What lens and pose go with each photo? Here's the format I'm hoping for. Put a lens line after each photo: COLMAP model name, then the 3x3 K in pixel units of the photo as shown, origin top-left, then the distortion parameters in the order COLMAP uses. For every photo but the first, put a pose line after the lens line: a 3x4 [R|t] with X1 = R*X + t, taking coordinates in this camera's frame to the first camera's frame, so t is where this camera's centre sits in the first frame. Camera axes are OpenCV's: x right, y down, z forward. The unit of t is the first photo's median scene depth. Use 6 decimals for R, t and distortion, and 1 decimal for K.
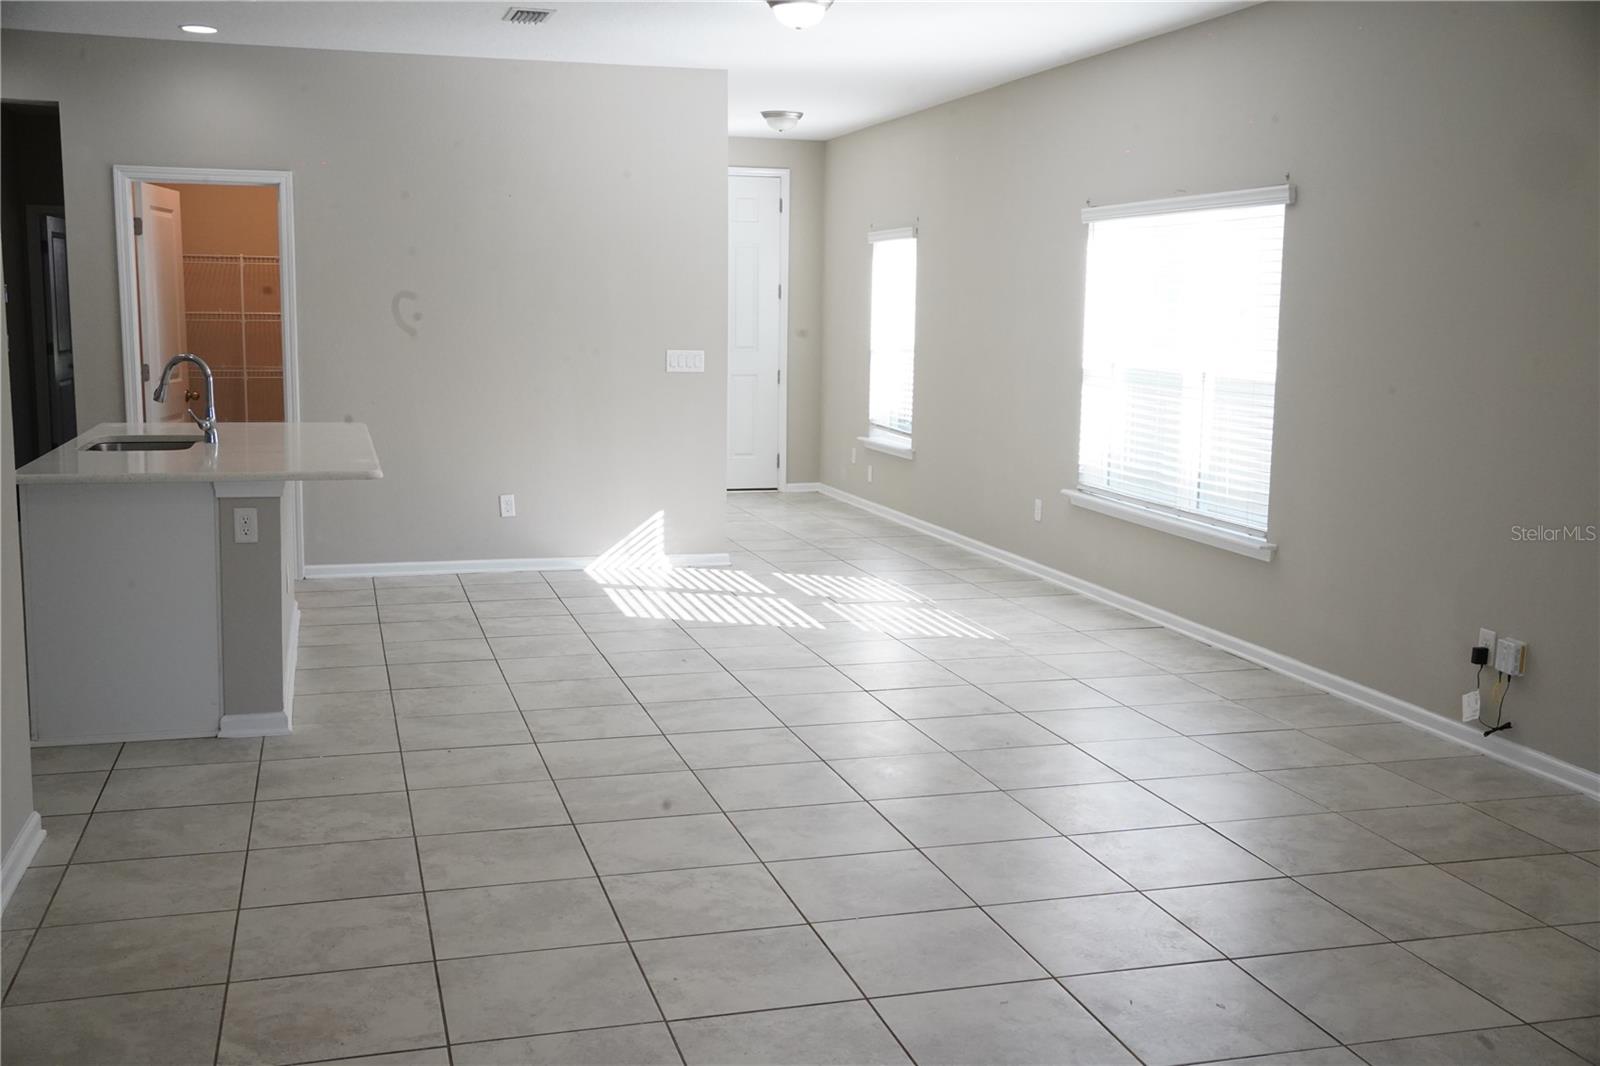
lens RADIAL K [[1609.3, 0, 817.0], [0, 1609.3, 528.4], [0, 0, 1]] dist [0.010856, 0.000000]
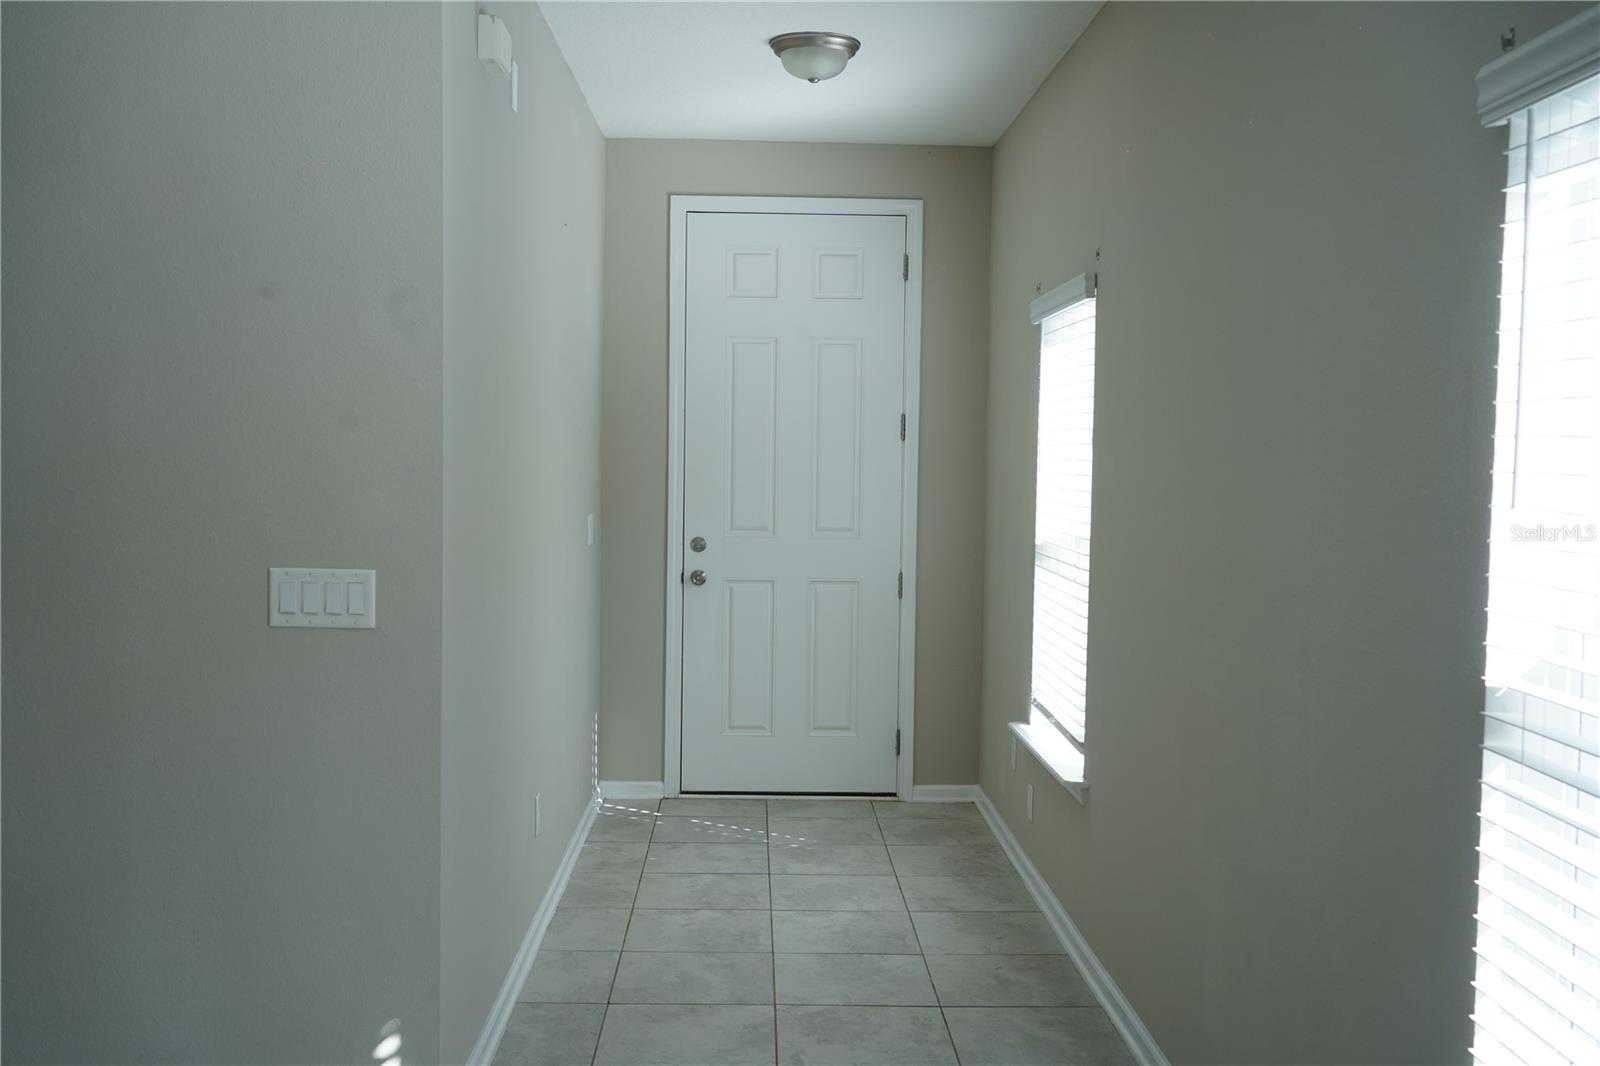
lens RADIAL K [[1609.3, 0, 798.0], [0, 1609.3, 532.5], [0, 0, 1]] dist [0.010856, 0.000000]
pose [[0.964829, 0.015190, -0.262437, 0.118227], [-0.038948, 0.995571, -0.085567, -0.091685], [0.259975, 0.092779, 0.961148, 0.675141]]
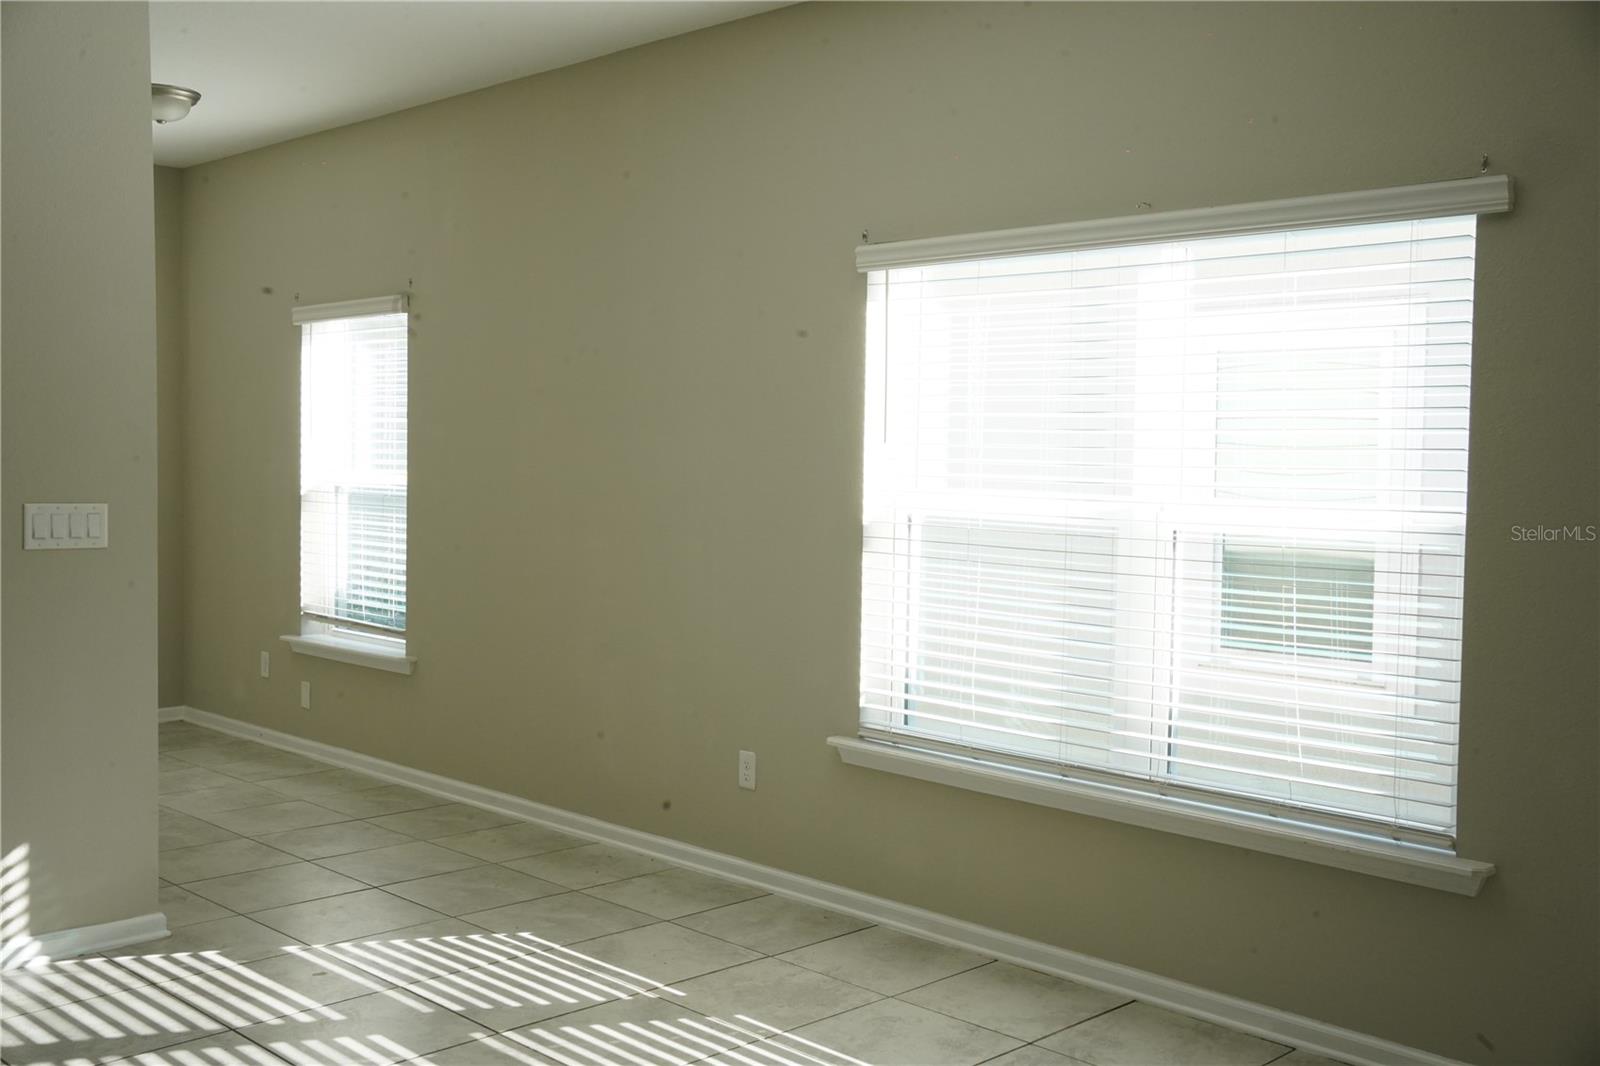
lens RADIAL K [[1609.3, 0, 787.0], [0, 1609.3, 536.4], [0, 0, 1]] dist [0.010856, 0.000000]
pose [[0.884531, -0.026937, 0.465704, -0.116114], [0.063092, 0.996066, -0.062221, -0.057302], [-0.462196, 0.084419, 0.882751, 0.474934]]
